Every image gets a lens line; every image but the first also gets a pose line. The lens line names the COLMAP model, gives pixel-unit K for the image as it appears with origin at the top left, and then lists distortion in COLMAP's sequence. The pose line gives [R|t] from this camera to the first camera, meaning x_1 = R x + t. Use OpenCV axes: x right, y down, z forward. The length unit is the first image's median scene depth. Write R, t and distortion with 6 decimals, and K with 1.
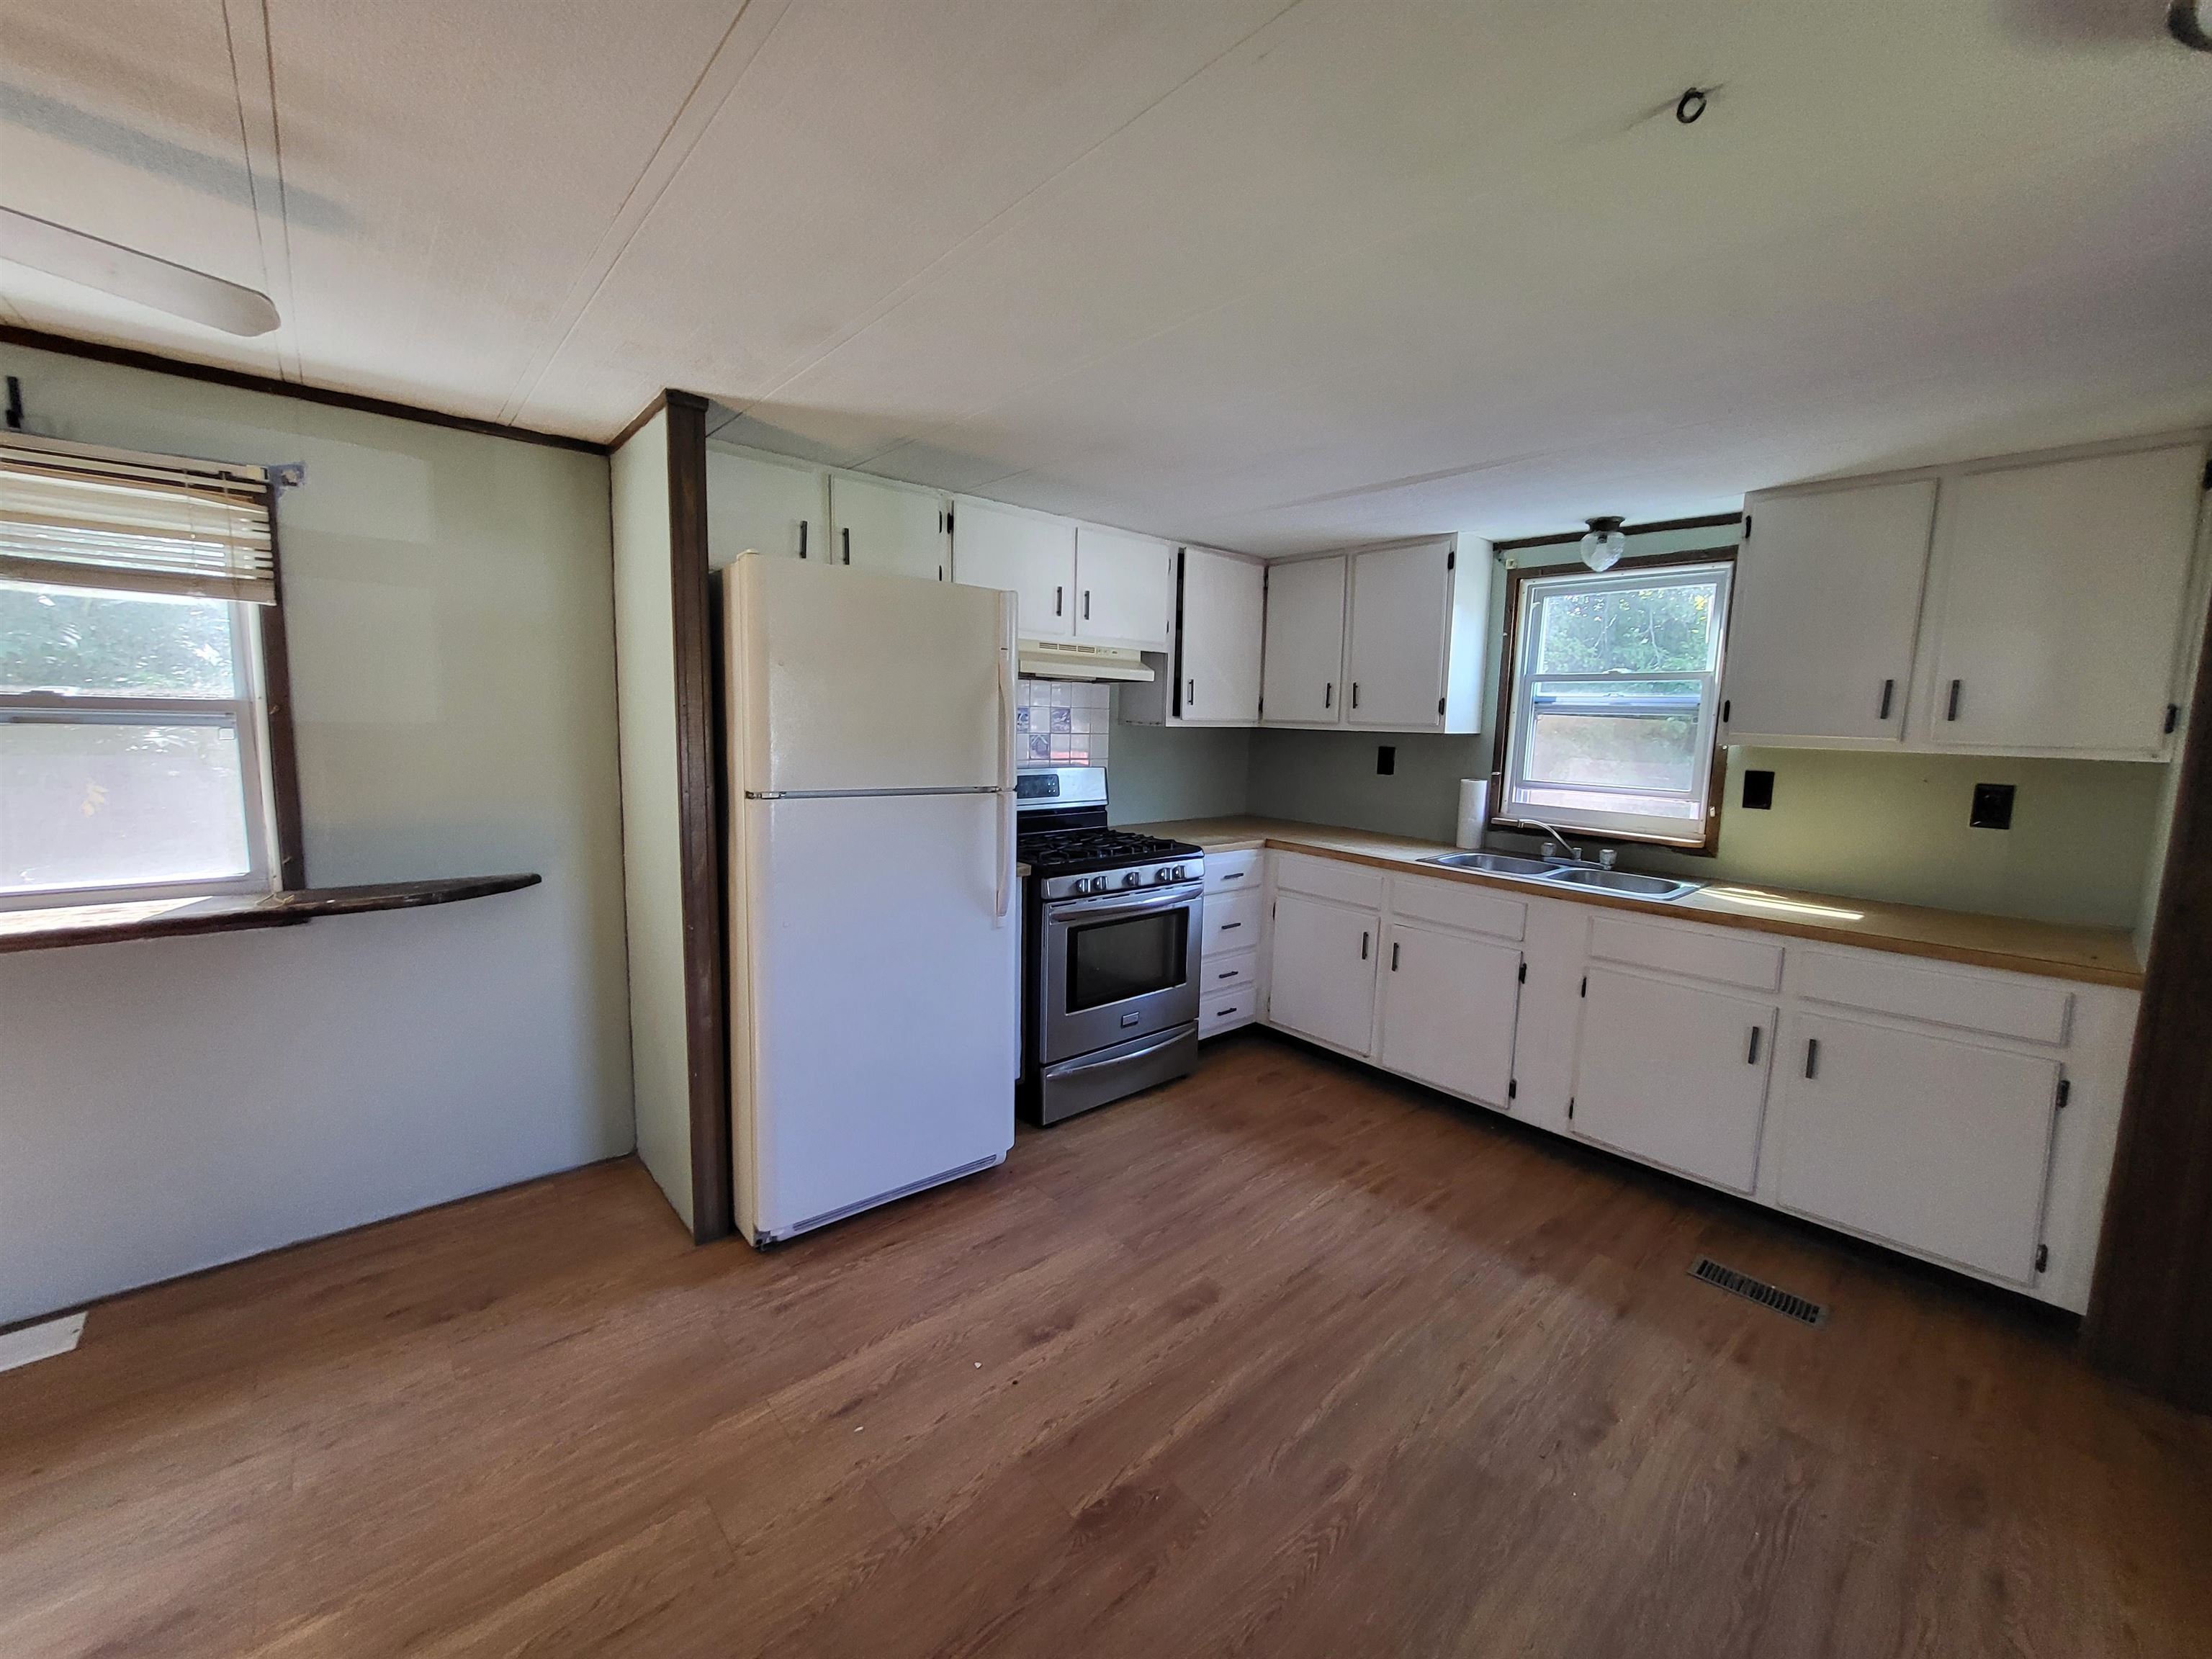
lens RADIAL K [[868.3, 0, 1106.3], [0, 868.3, 825.6], [0, 0, 1]] dist [-0.009592, 0.000608]
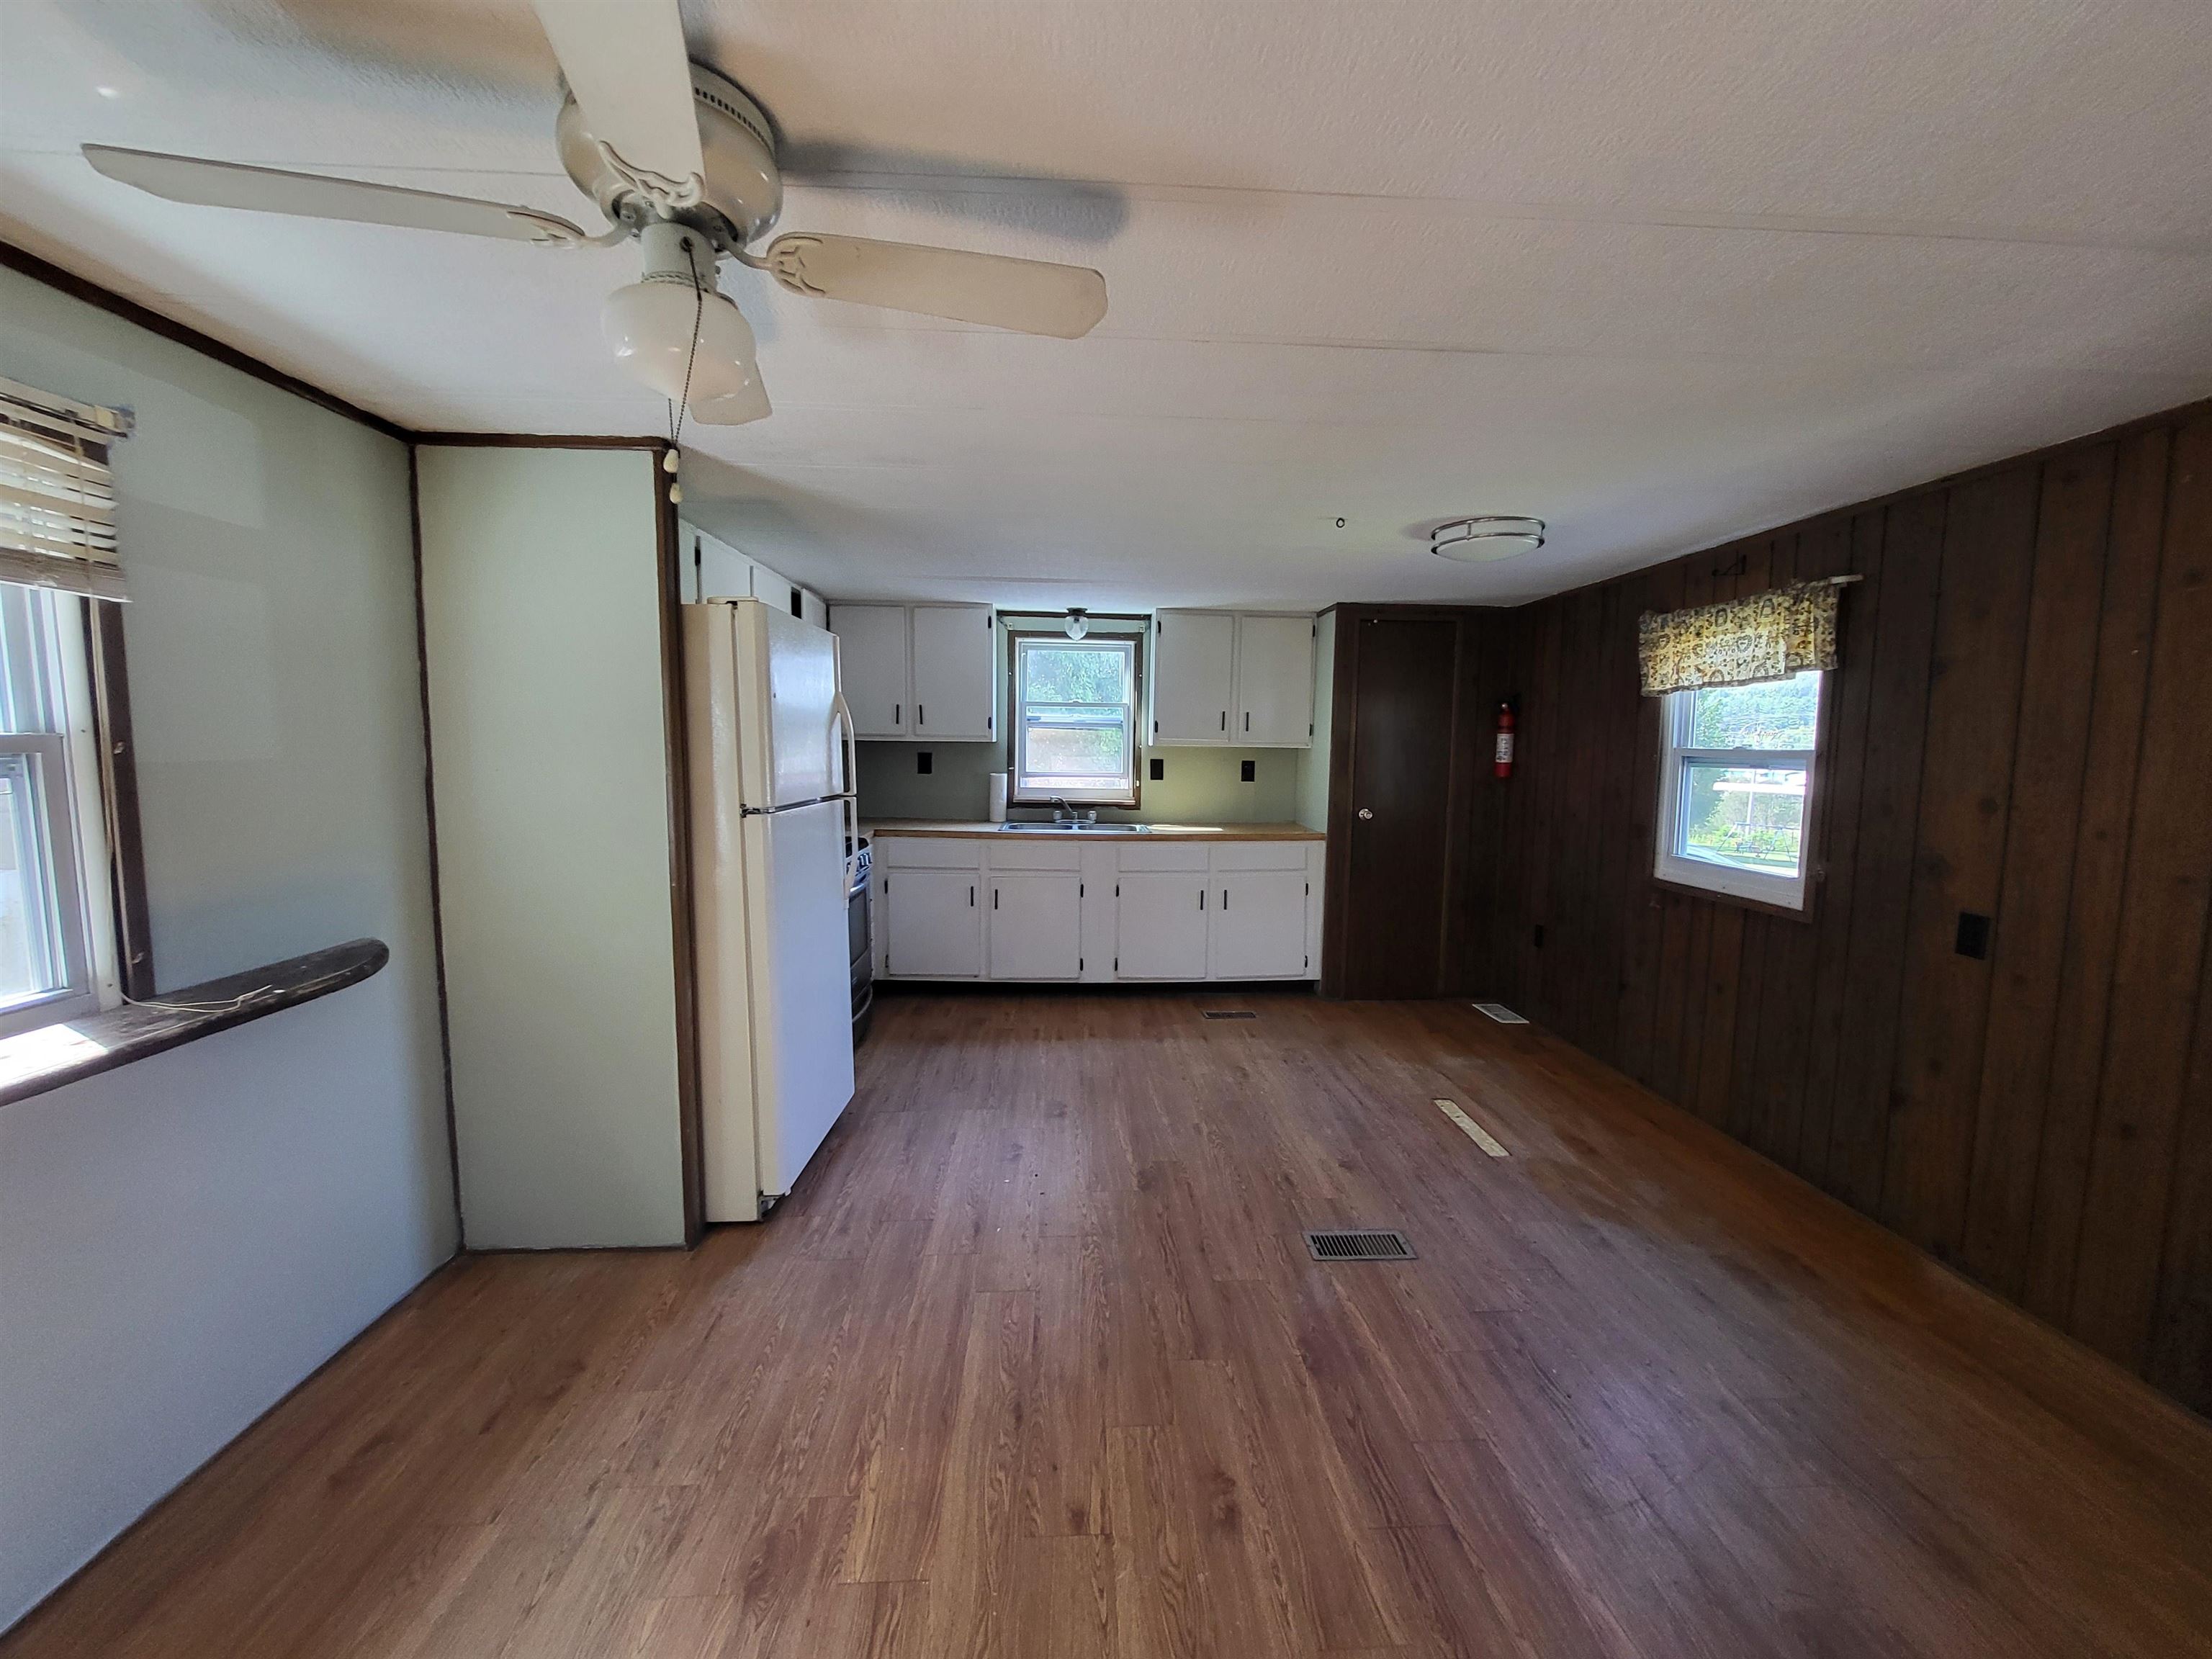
lens RADIAL K [[868.3, 0, 1126.6], [0, 868.3, 830.7], [0, 0, 1]] dist [-0.009592, 0.000608]
pose [[0.609828, -0.102340, 0.785899, -0.748444], [0.100522, 0.993607, 0.051387, -0.014137], [-0.786133, 0.047663, 0.616217, -0.063037]]
